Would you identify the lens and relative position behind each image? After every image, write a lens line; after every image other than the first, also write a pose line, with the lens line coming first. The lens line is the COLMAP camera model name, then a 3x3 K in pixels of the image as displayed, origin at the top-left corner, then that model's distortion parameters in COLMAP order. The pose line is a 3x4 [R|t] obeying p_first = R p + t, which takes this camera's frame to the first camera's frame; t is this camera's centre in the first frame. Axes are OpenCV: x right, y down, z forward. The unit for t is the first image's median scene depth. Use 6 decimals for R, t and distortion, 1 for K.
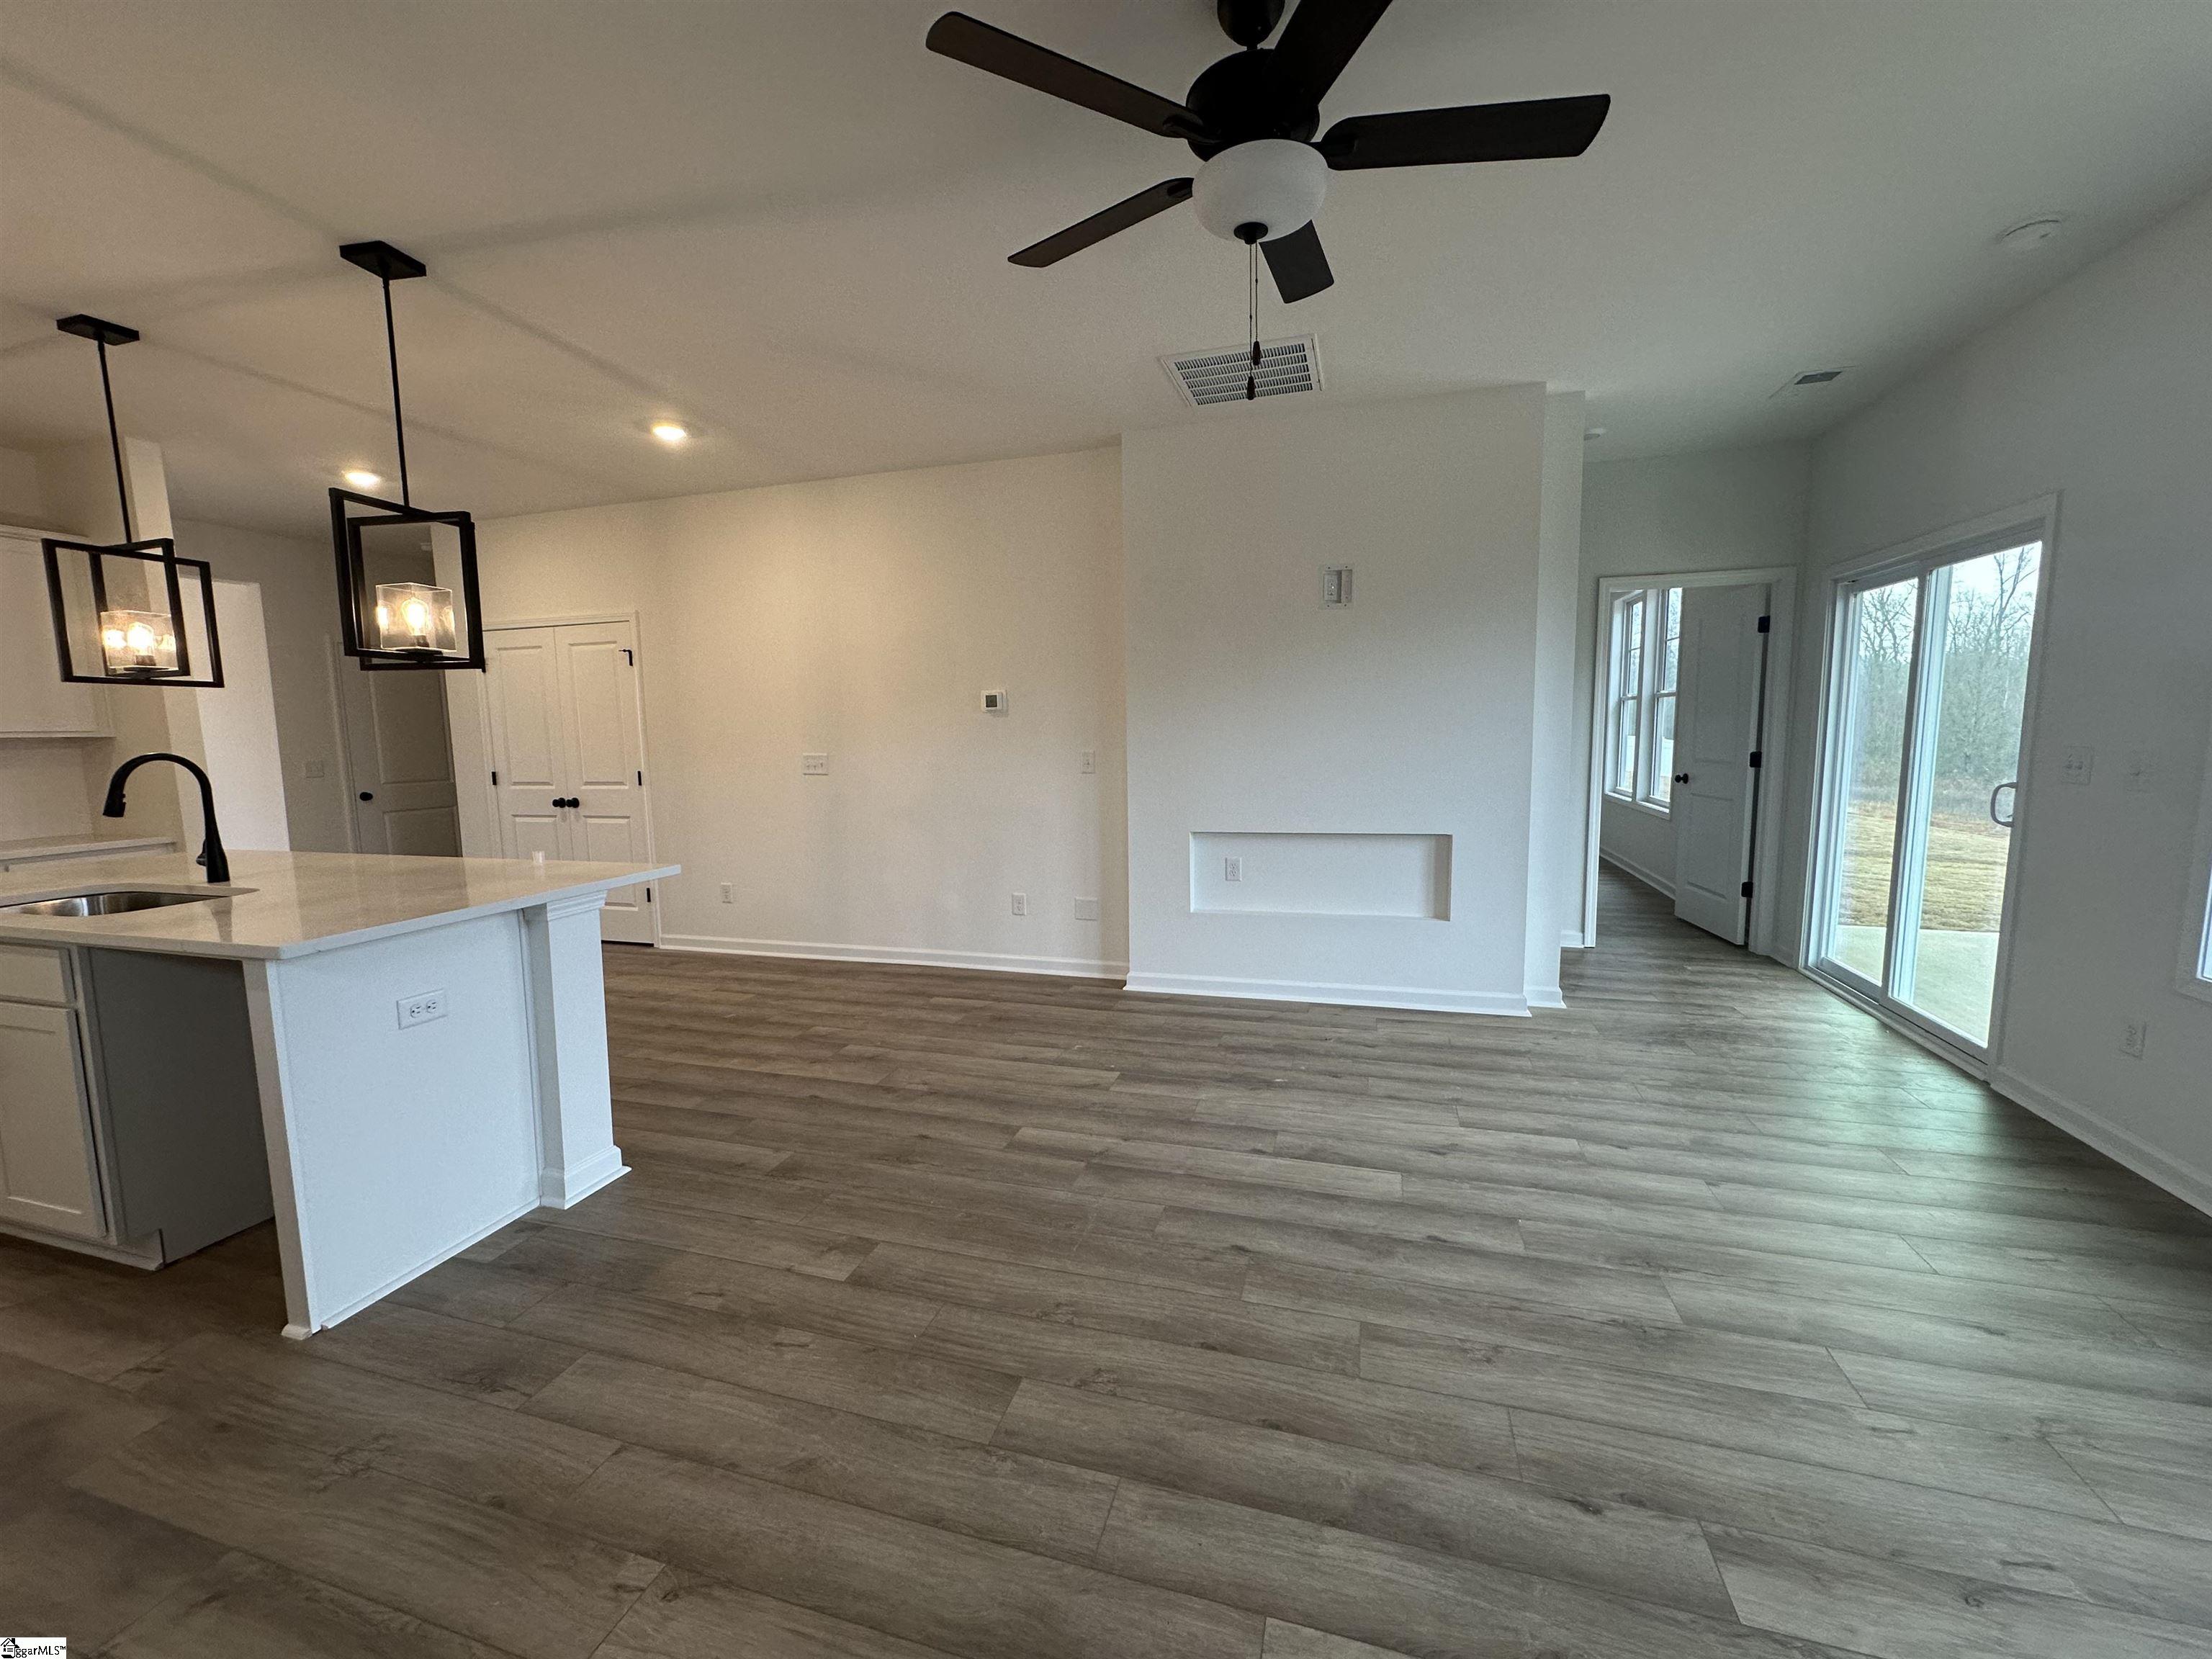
lens RADIAL K [[879.2, 0, 1104.2], [0, 879.2, 830.5], [0, 0, 1]] dist [-0.004019, 0.000990]
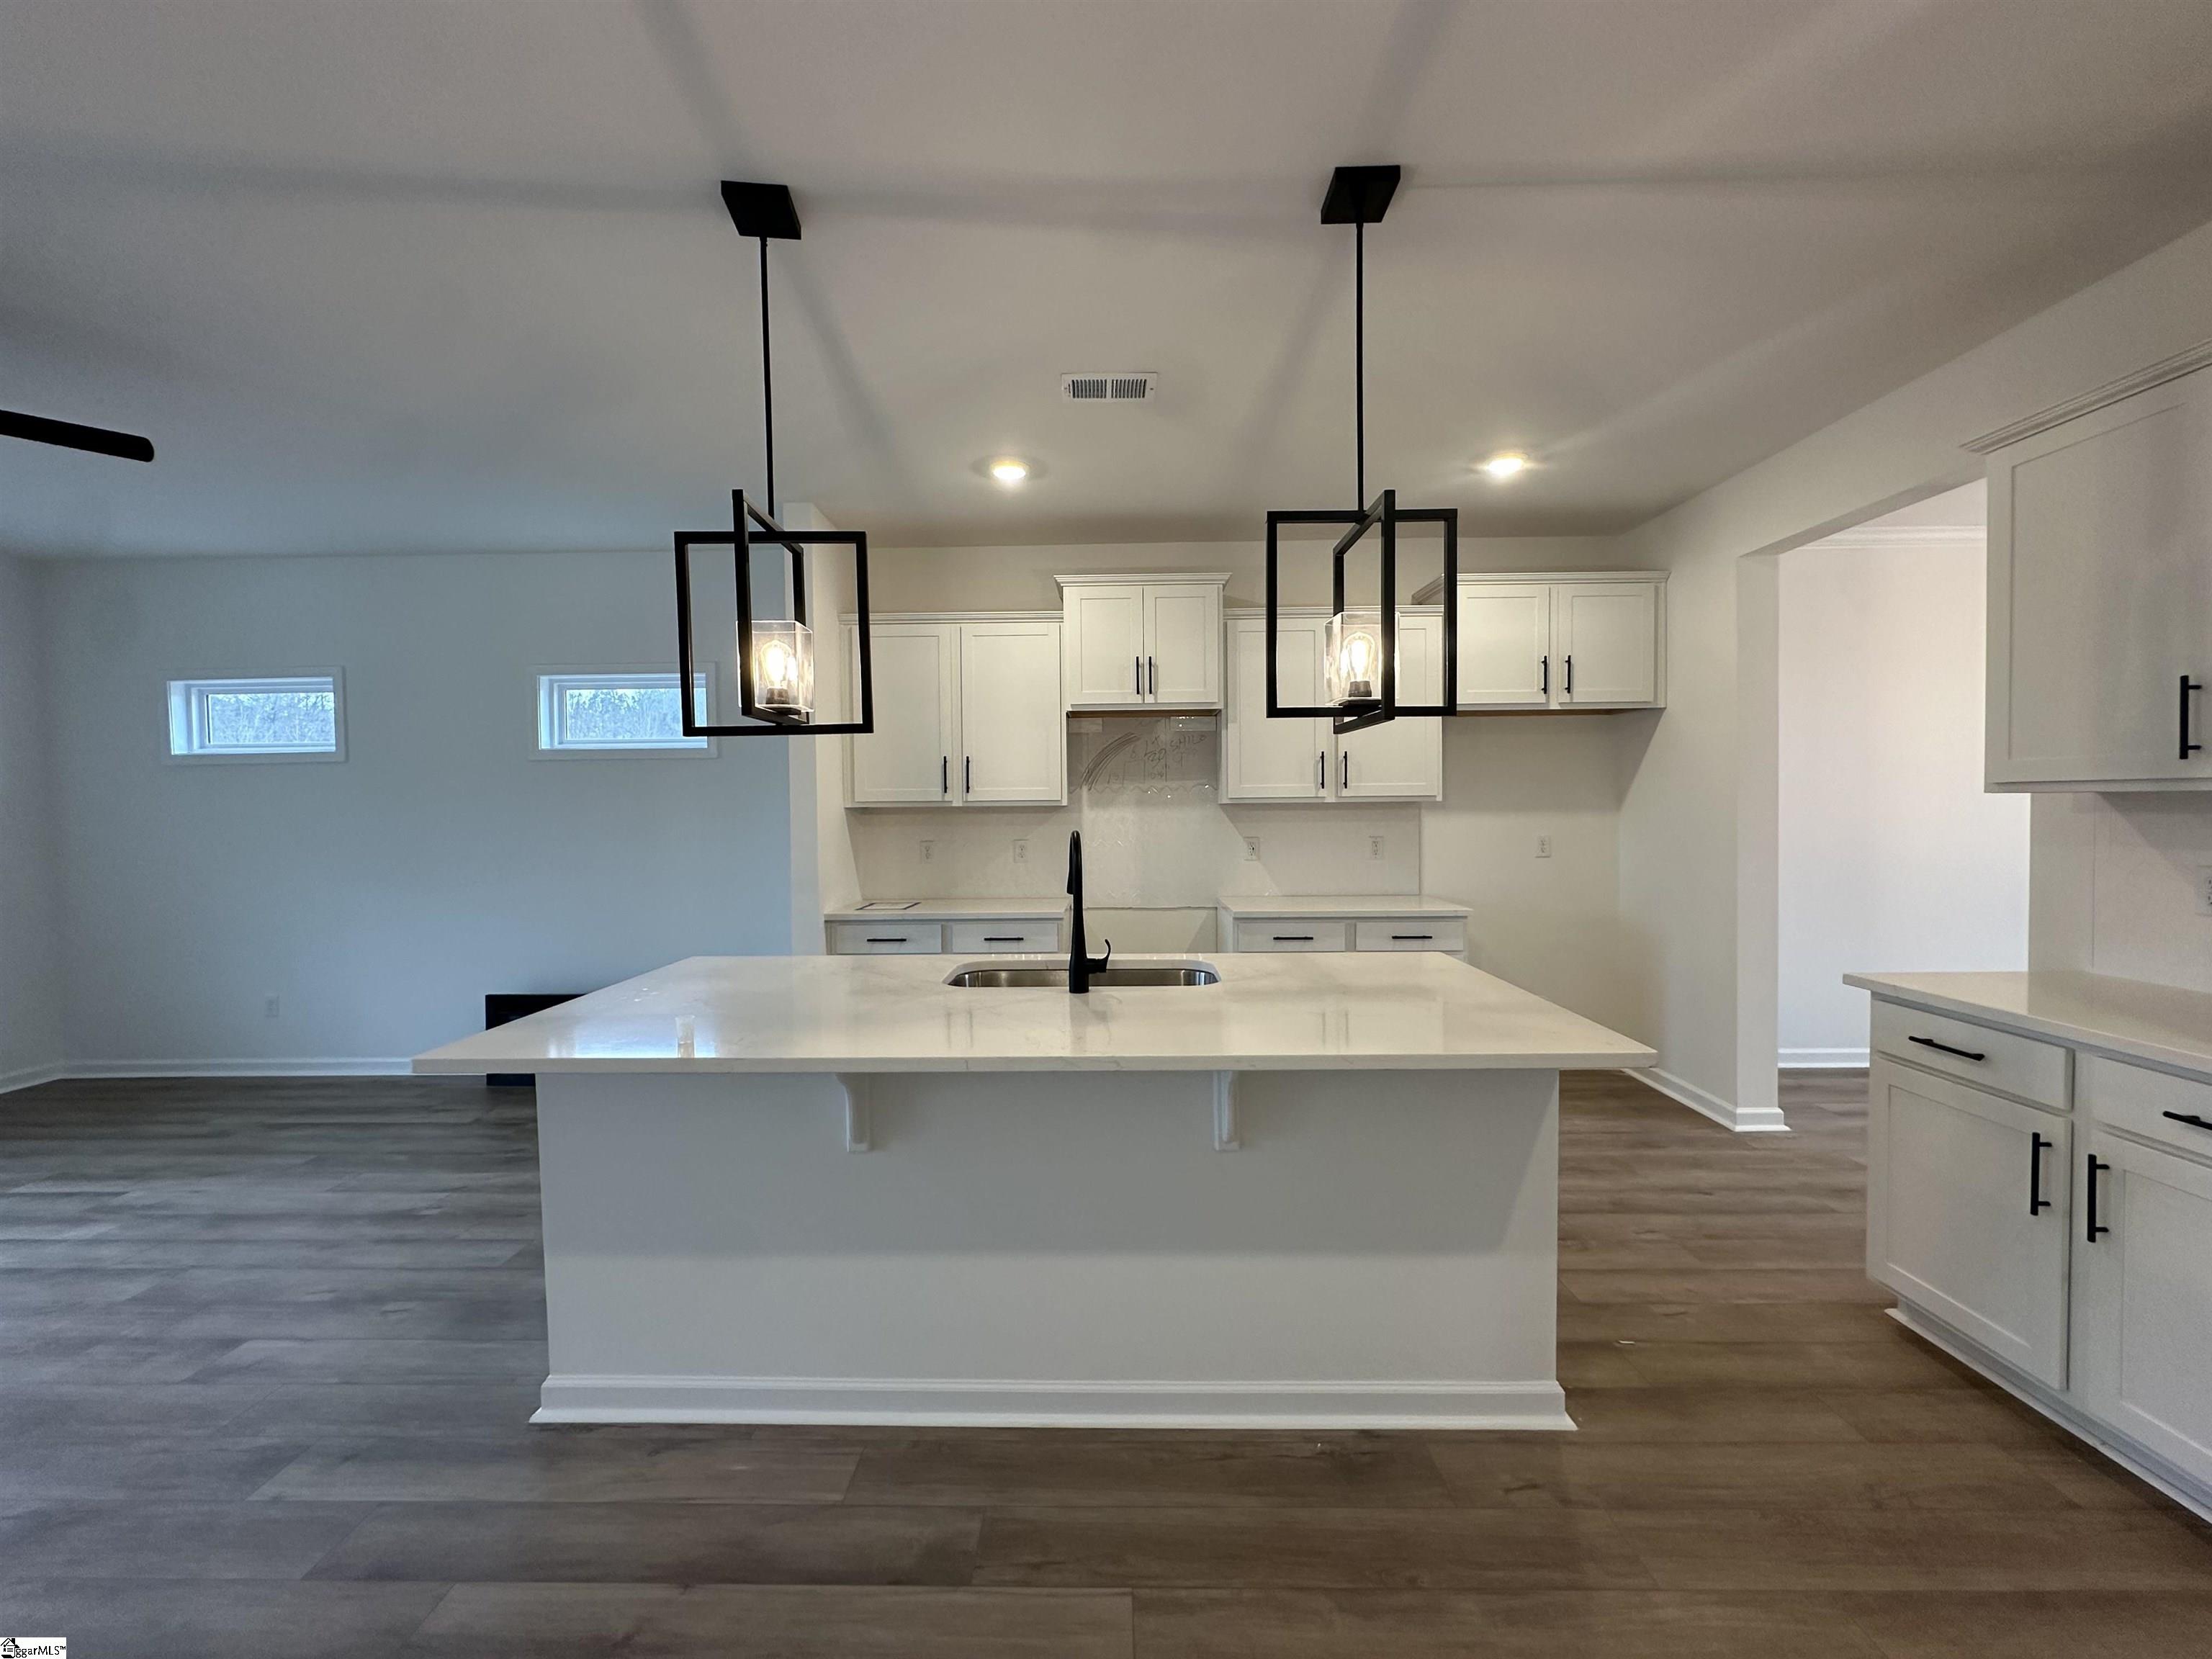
lens RADIAL K [[879.2, 0, 1101.1], [0, 879.2, 826.9], [0, 0, 1]] dist [-0.004019, 0.000990]
pose [[-0.962356, 0.039758, -0.268868, -0.651765], [0.000205, 0.989349, 0.145562, -0.164844], [0.271792, 0.140027, -0.952114, 1.392141]]
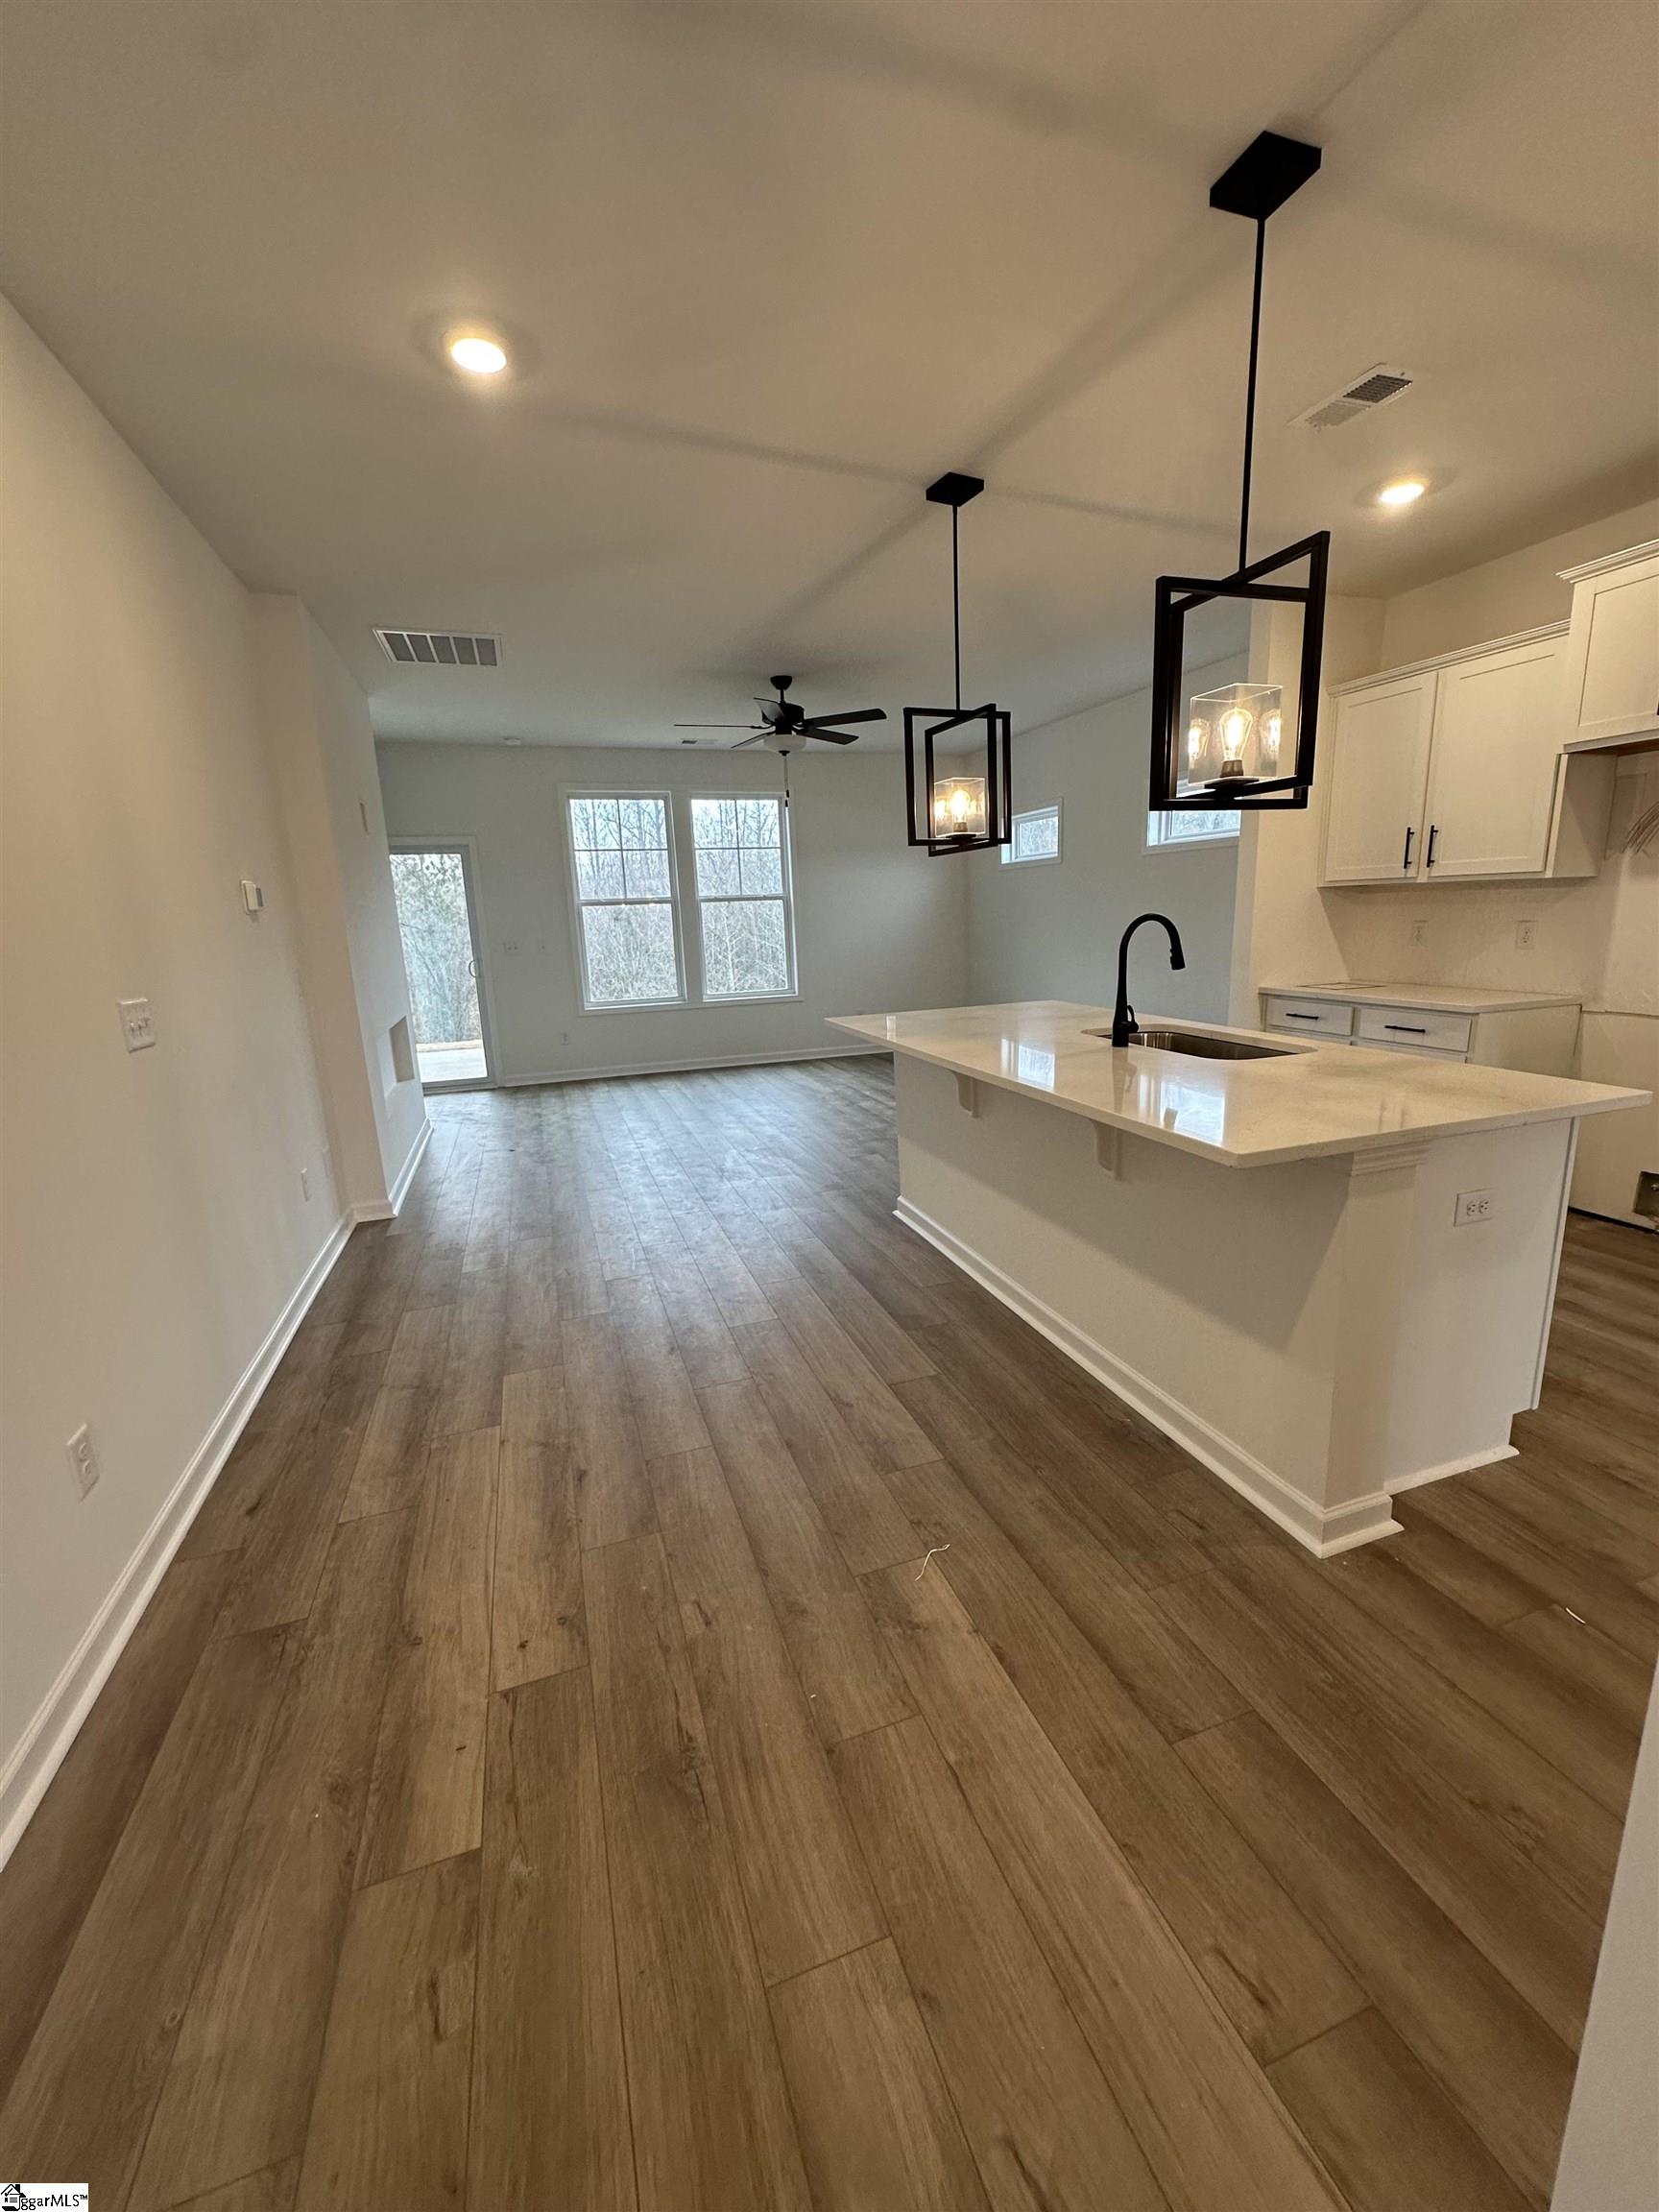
lens RADIAL K [[879.2, 0, 833.2], [0, 879.2, 1098.4], [0, 0, 1]] dist [-0.004019, 0.000990]
pose [[-0.585391, -0.128807, 0.800454, -1.296874], [0.145931, 0.954434, 0.260308, -0.152958], [-0.797510, 0.269193, -0.539920, 1.446535]]
